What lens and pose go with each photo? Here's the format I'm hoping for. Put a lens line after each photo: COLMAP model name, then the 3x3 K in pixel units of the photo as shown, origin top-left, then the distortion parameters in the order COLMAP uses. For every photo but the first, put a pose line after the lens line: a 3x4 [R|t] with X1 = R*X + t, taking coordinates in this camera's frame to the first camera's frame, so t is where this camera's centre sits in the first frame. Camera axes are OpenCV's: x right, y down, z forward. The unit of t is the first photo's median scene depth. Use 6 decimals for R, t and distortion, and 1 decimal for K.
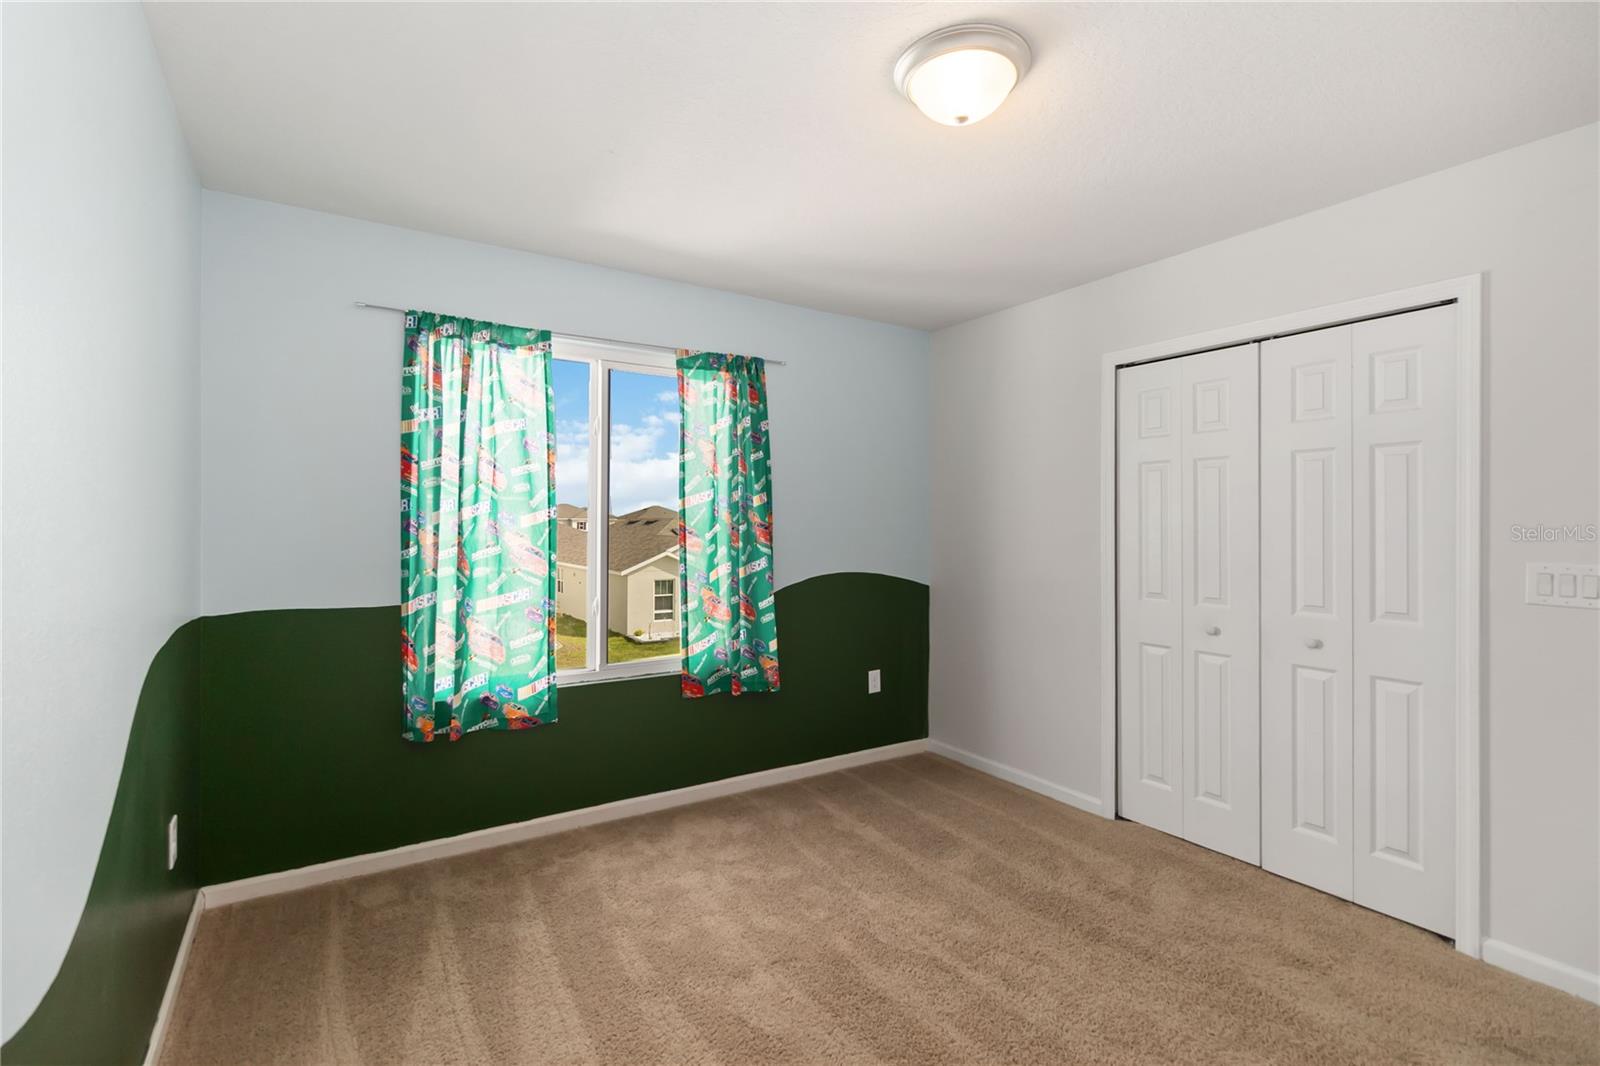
lens RADIAL K [[737.0, 0, 797.7], [0, 737.0, 518.4], [0, 0, 1]] dist [-0.000144, -0.000013]
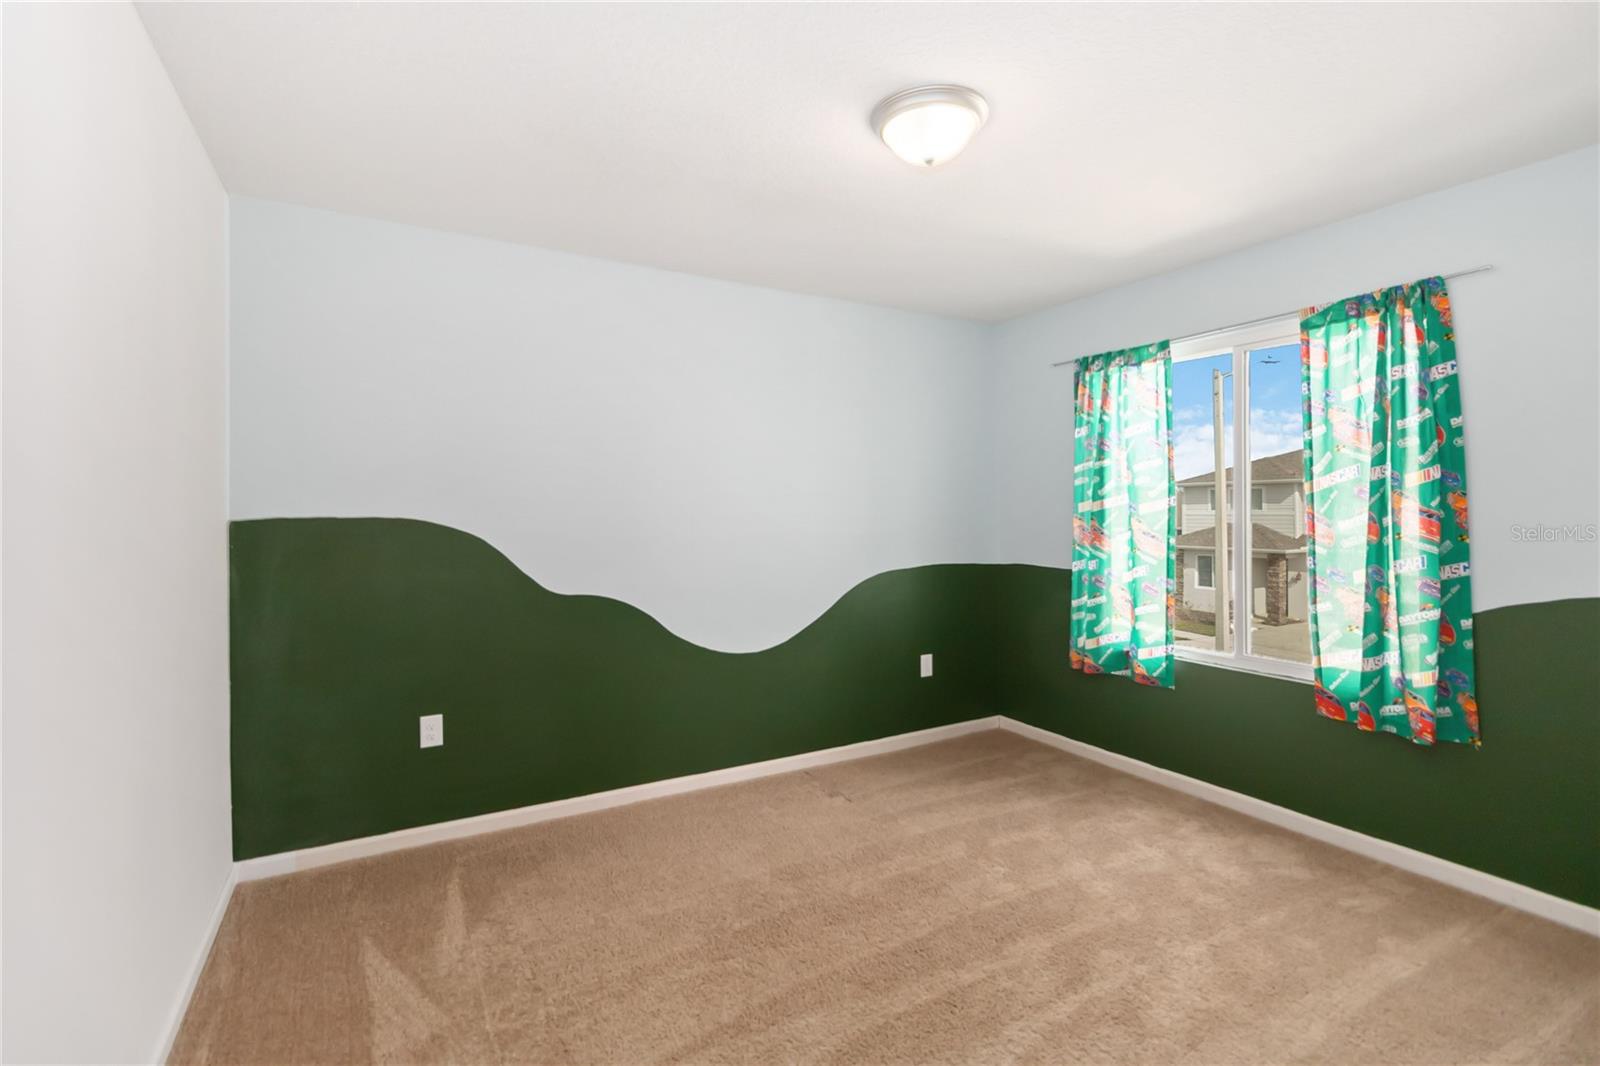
lens RADIAL K [[737.0, 0, 797.7], [0, 737.0, 518.4], [0, 0, 1]] dist [-0.000144, -0.000013]
pose [[-0.060169, 0.000959, -0.998188, 0.741044], [0.003570, 0.999993, 0.000745, 0.013893], [0.998182, -0.003519, -0.060172, 0.454921]]
